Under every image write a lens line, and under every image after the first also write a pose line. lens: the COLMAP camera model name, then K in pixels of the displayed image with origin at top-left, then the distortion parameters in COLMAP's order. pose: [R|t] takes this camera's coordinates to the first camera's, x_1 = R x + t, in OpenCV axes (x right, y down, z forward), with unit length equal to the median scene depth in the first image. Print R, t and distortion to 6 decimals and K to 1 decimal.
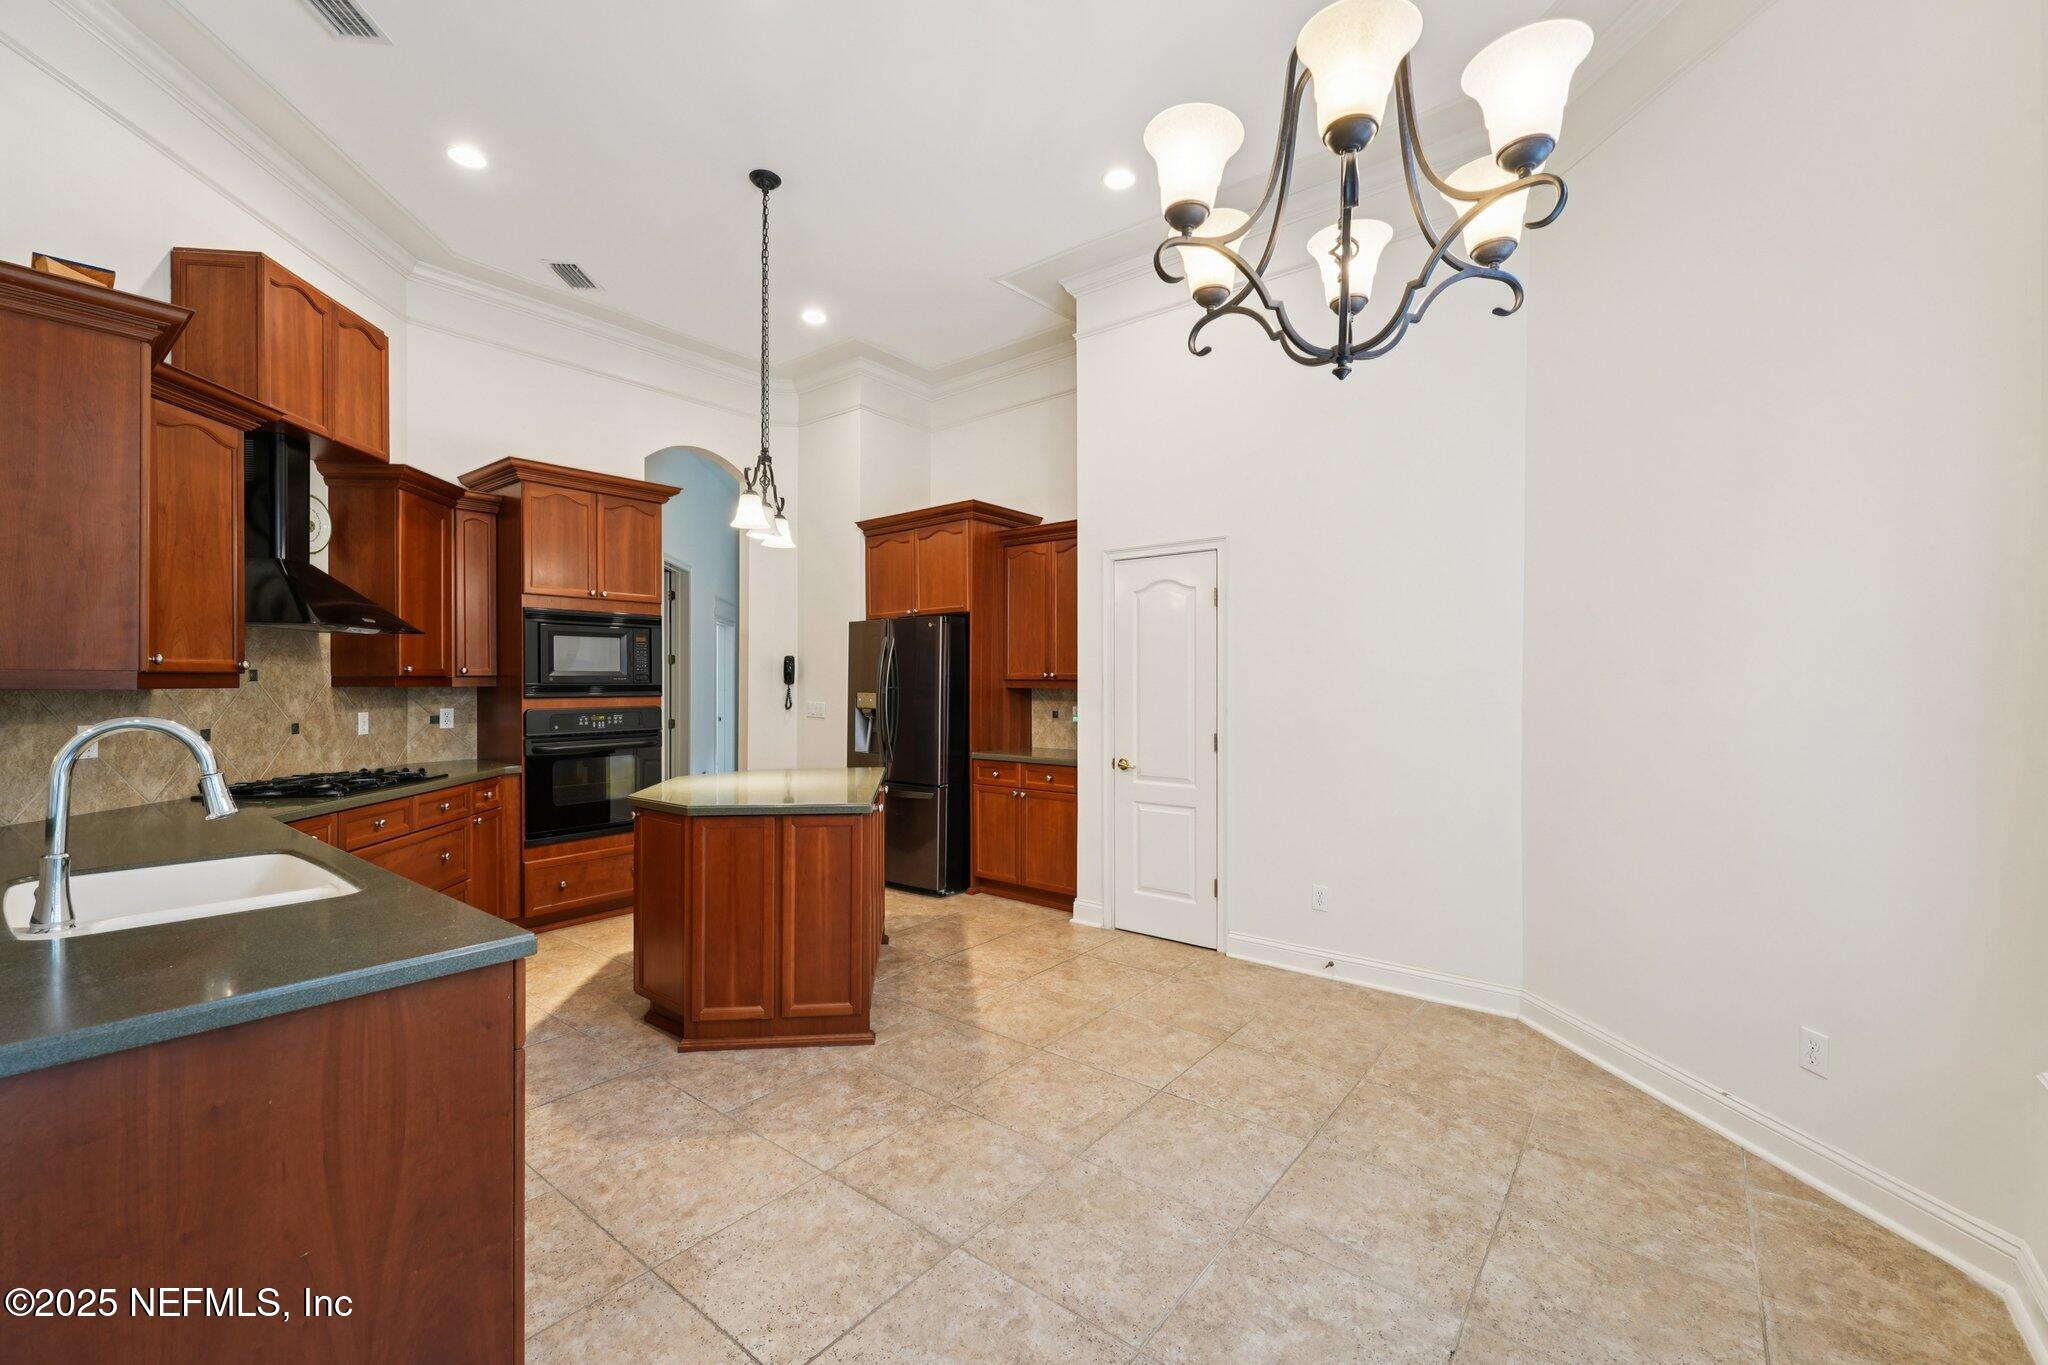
lens RADIAL K [[839.9, 0, 1024.0], [0, 839.9, 682.5], [0, 0, 1]] dist [0.000972, 0.000121]
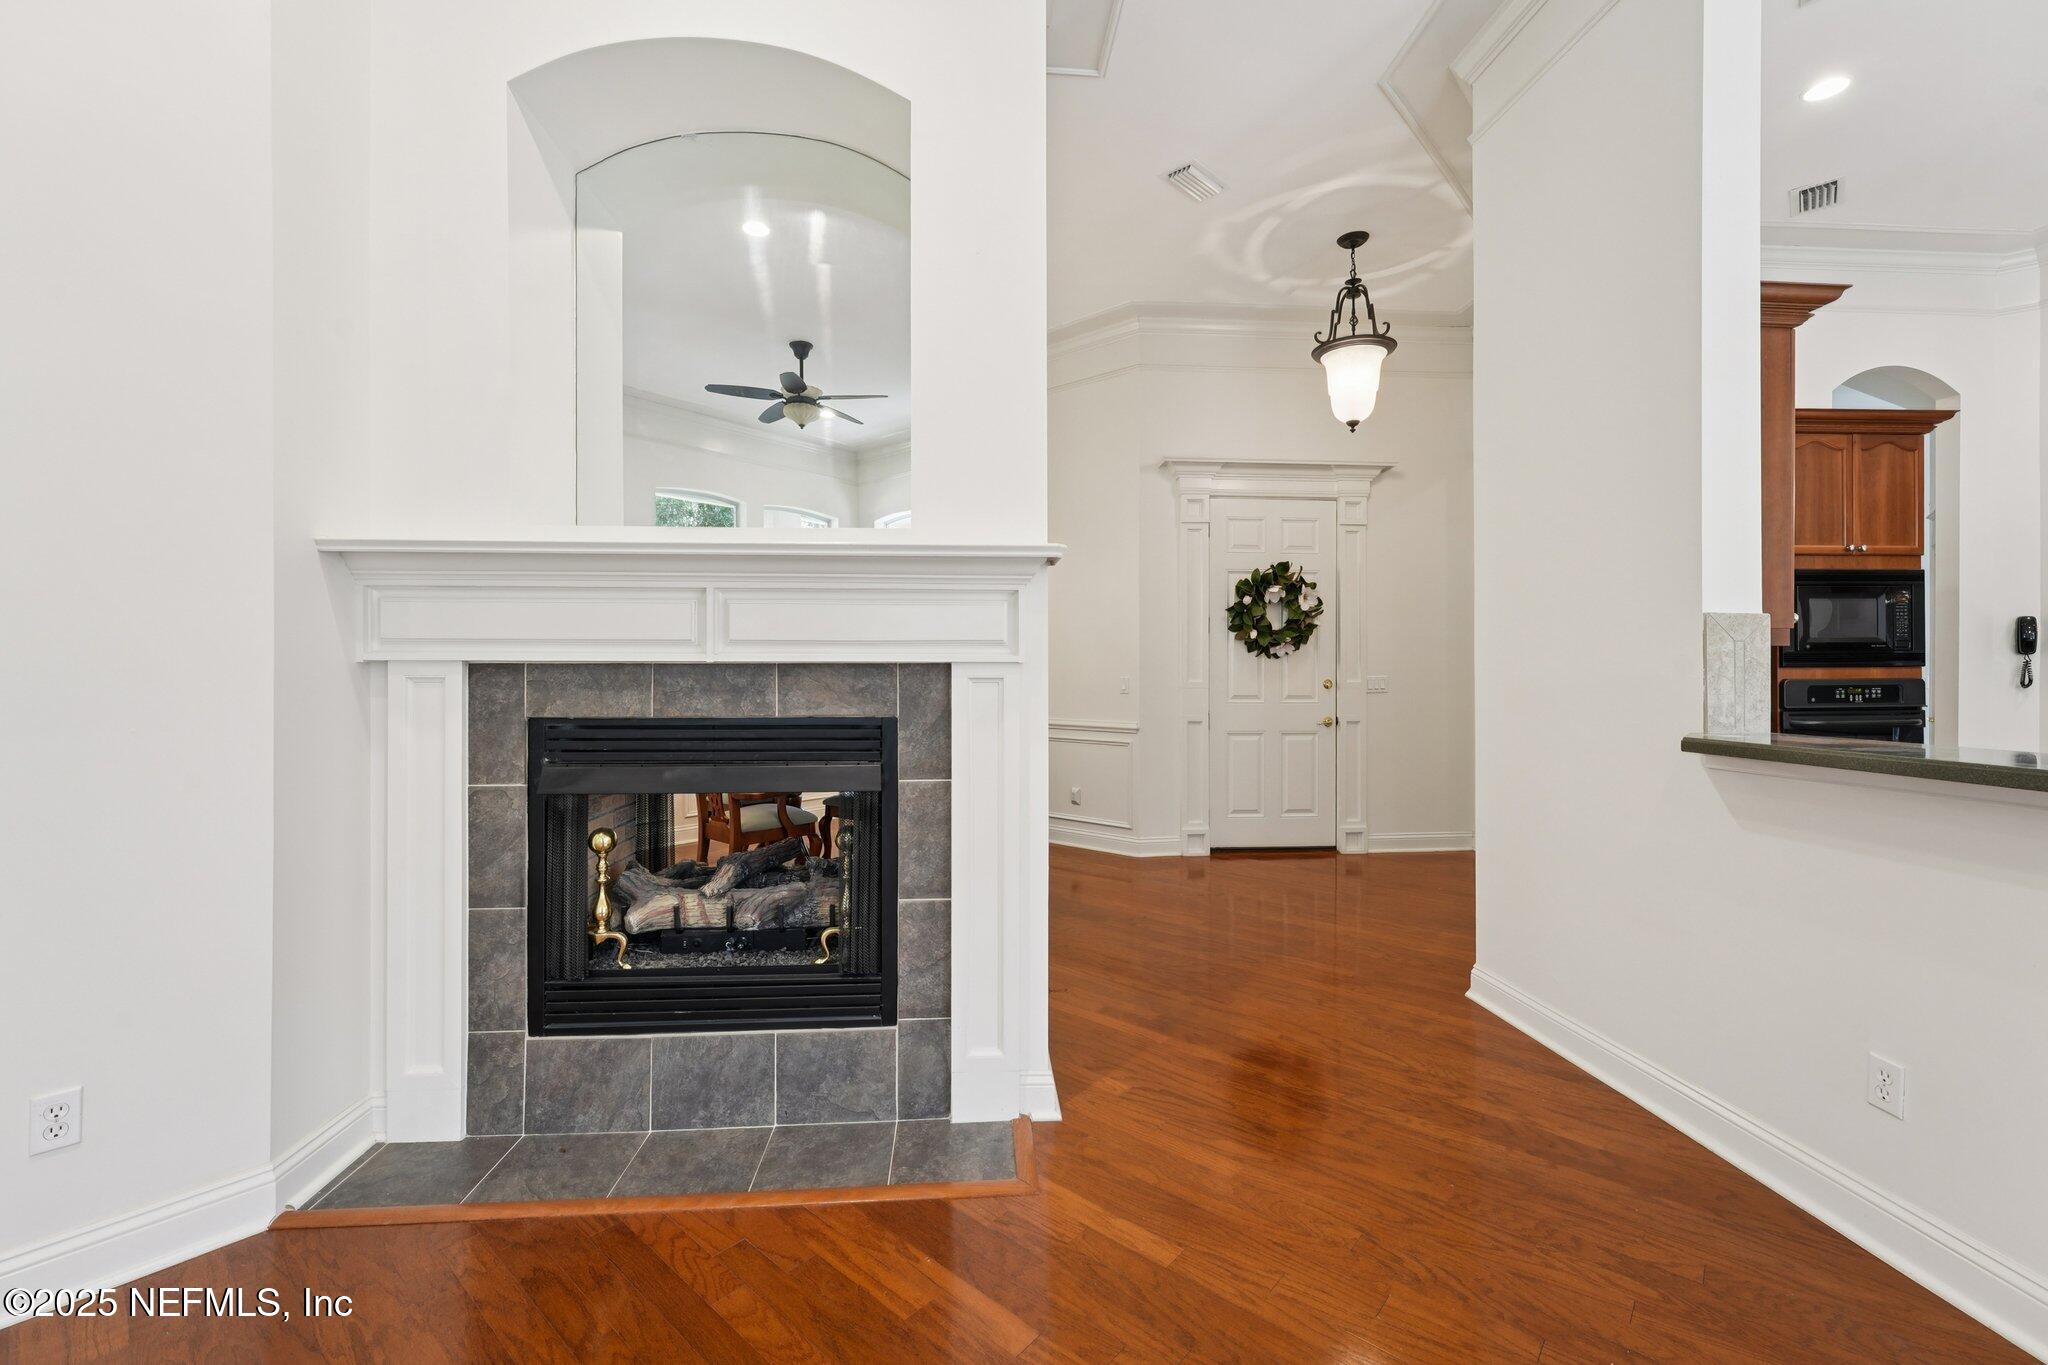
lens RADIAL K [[853.5, 0, 1020.9], [0, 853.5, 671.0], [0, 0, 1]] dist [0.001443, 0.000067]
pose [[0.682950, -0.000085, -0.730465, -0.490231], [0.002165, 0.999996, 0.001908, 0.019894], [0.730462, -0.002884, 0.682948, -0.262876]]
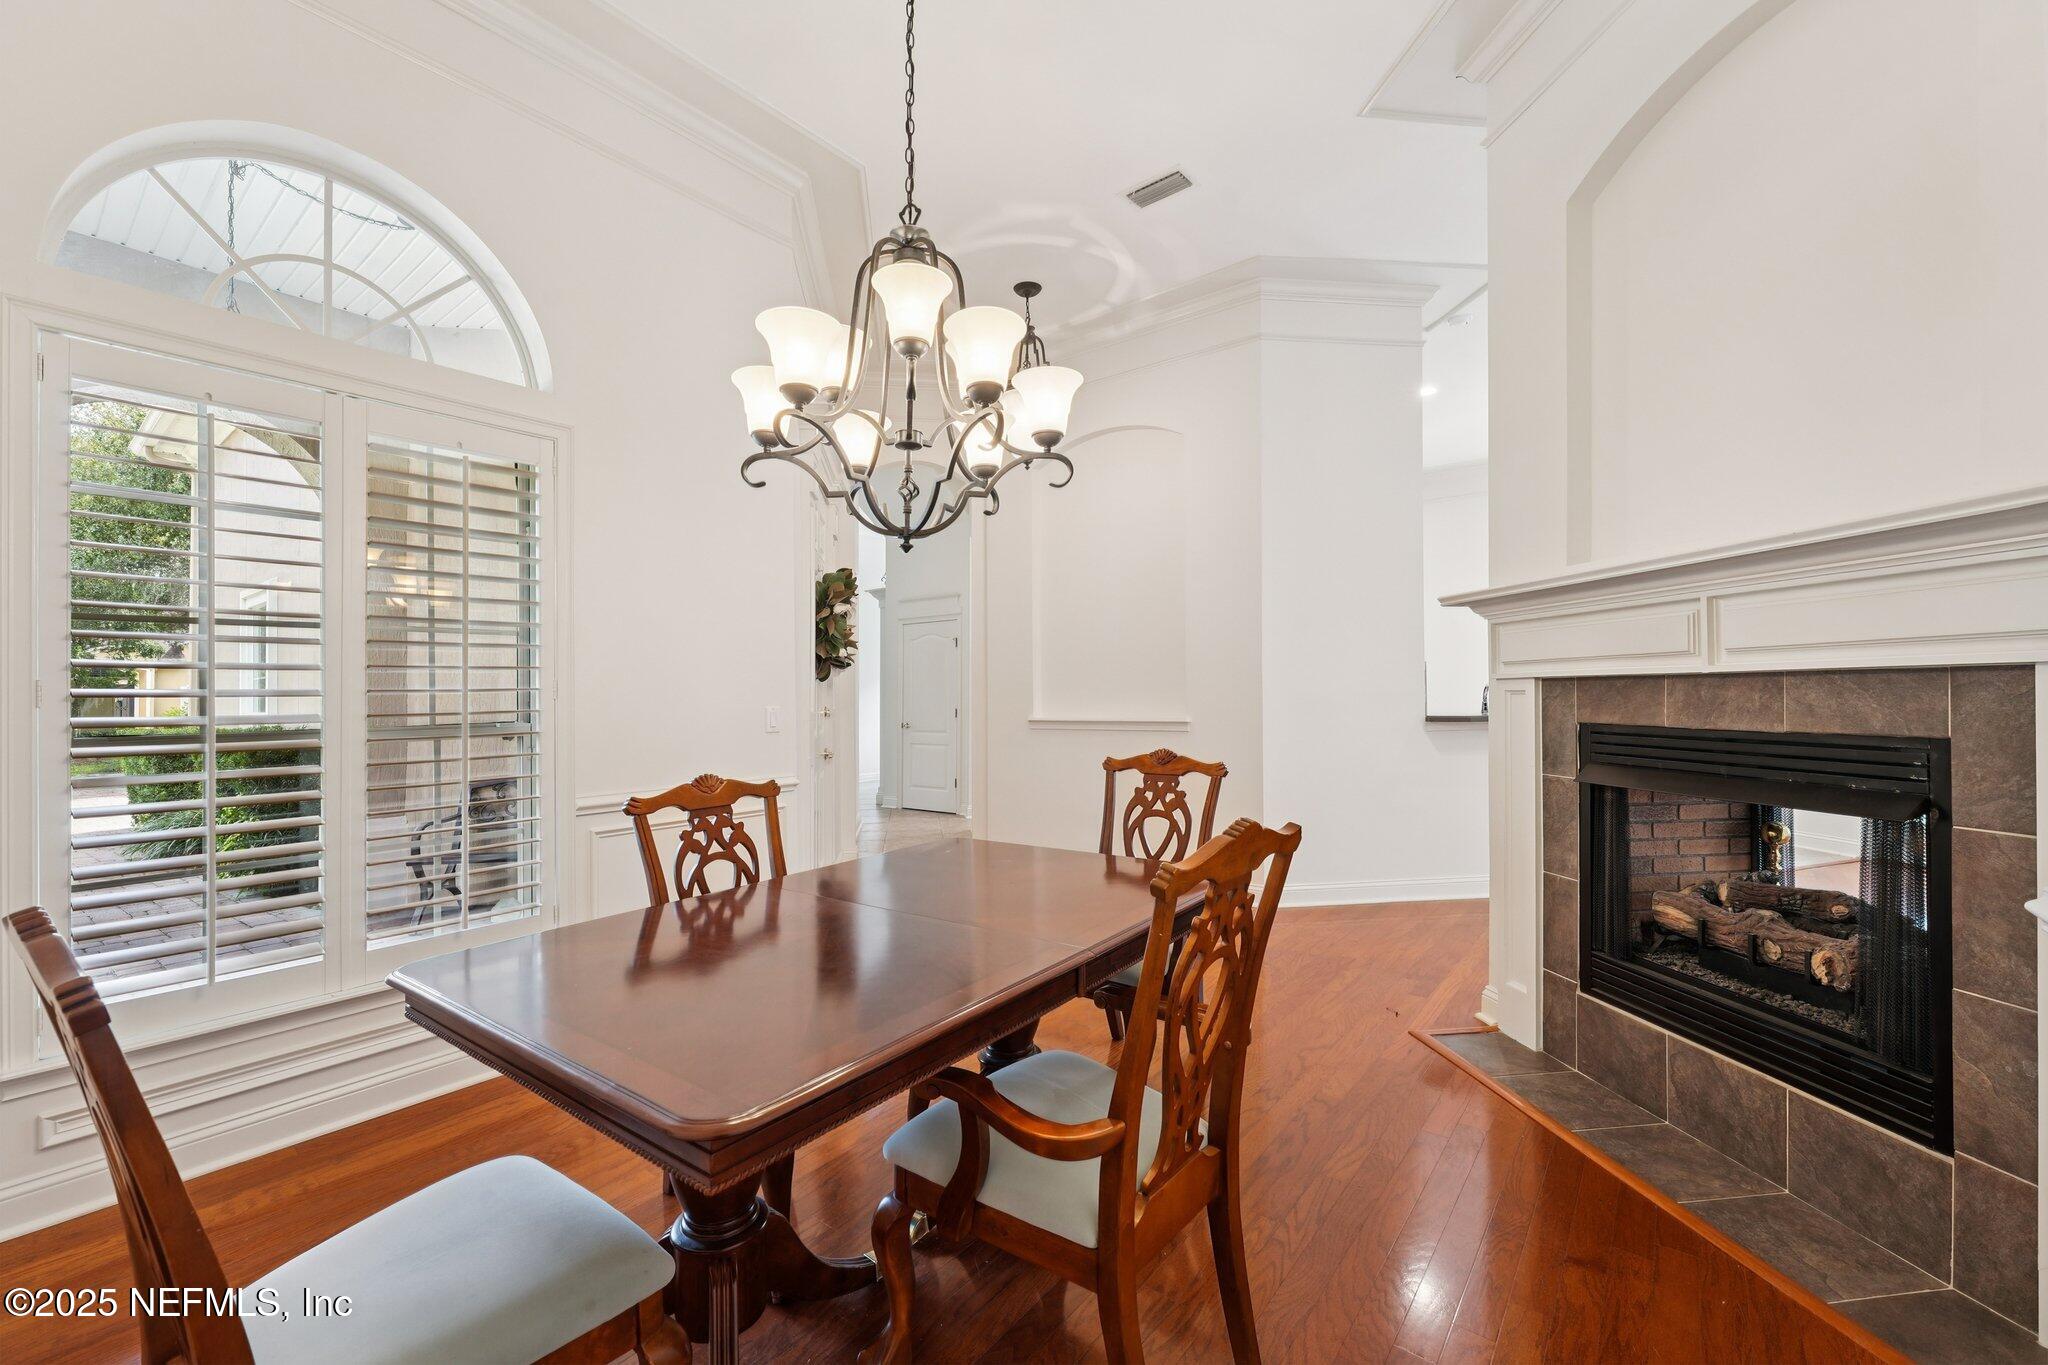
lens RADIAL K [[839.9, 0, 1024.0], [0, 839.9, 682.5], [0, 0, 1]] dist [0.000972, 0.000121]
pose [[-0.697841, -0.014167, -0.716113, -0.355569], [-0.000824, 0.999820, -0.018977, 0.031243], [0.716253, -0.012652, -0.697726, 0.008880]]
